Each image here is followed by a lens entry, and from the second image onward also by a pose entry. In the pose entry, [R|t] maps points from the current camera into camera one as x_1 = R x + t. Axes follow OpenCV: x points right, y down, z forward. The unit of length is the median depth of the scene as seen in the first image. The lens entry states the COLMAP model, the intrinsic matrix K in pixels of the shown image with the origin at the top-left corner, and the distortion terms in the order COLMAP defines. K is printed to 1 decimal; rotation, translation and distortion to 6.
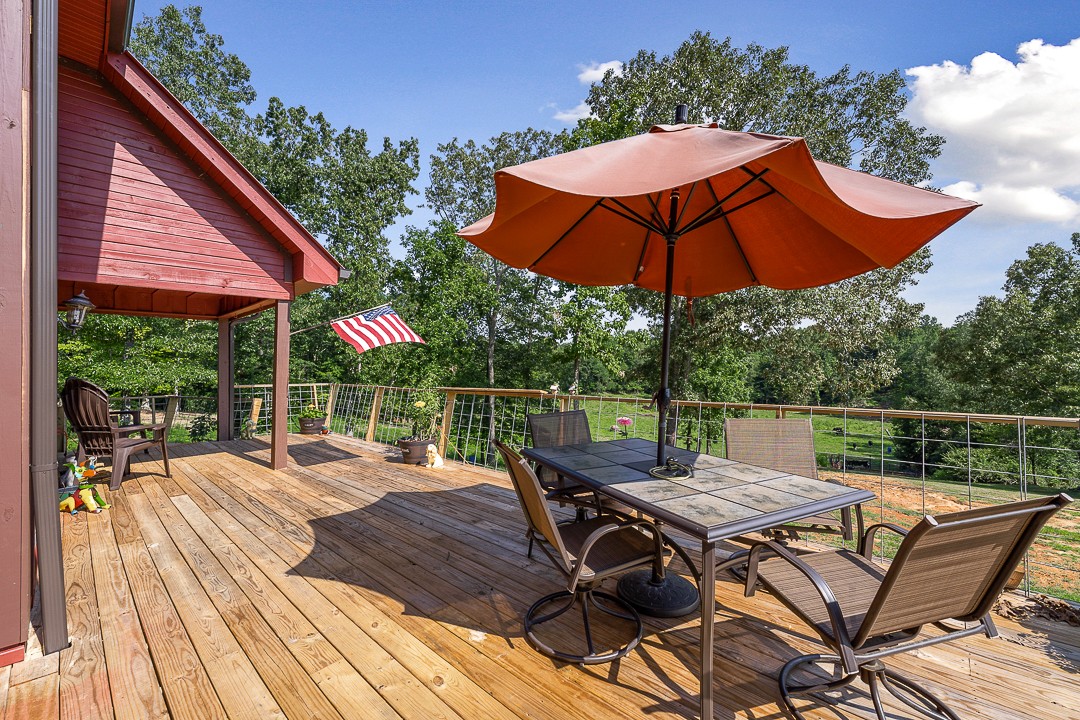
lens RADIAL K [[436.4, 0, 535.0], [0, 436.4, 363.2], [0, 0, 1]] dist [-0.001126, -0.000041]
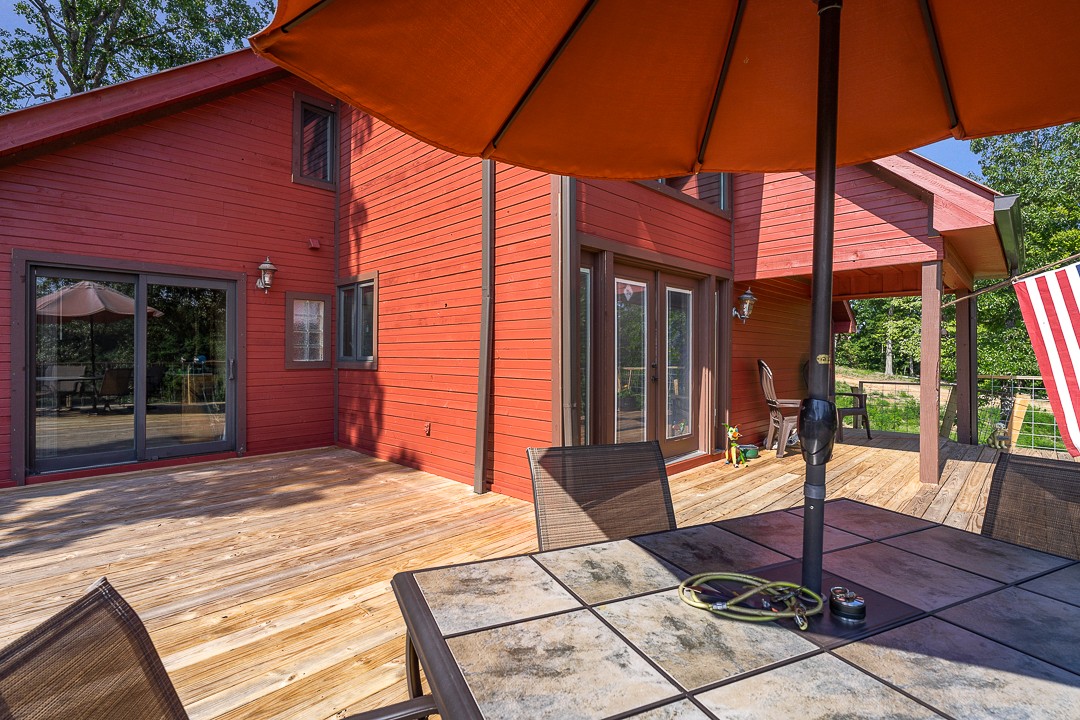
lens RADIAL K [[515.1, 0, 535.9], [0, 515.1, 356.3], [0, 0, 1]] dist [-0.001012, 0.000559]
pose [[-0.033102, 0.011258, -0.999389, 0.574207], [0.003842, 0.999931, 0.011137, 0.011487], [0.999445, -0.003471, -0.033142, 0.586664]]
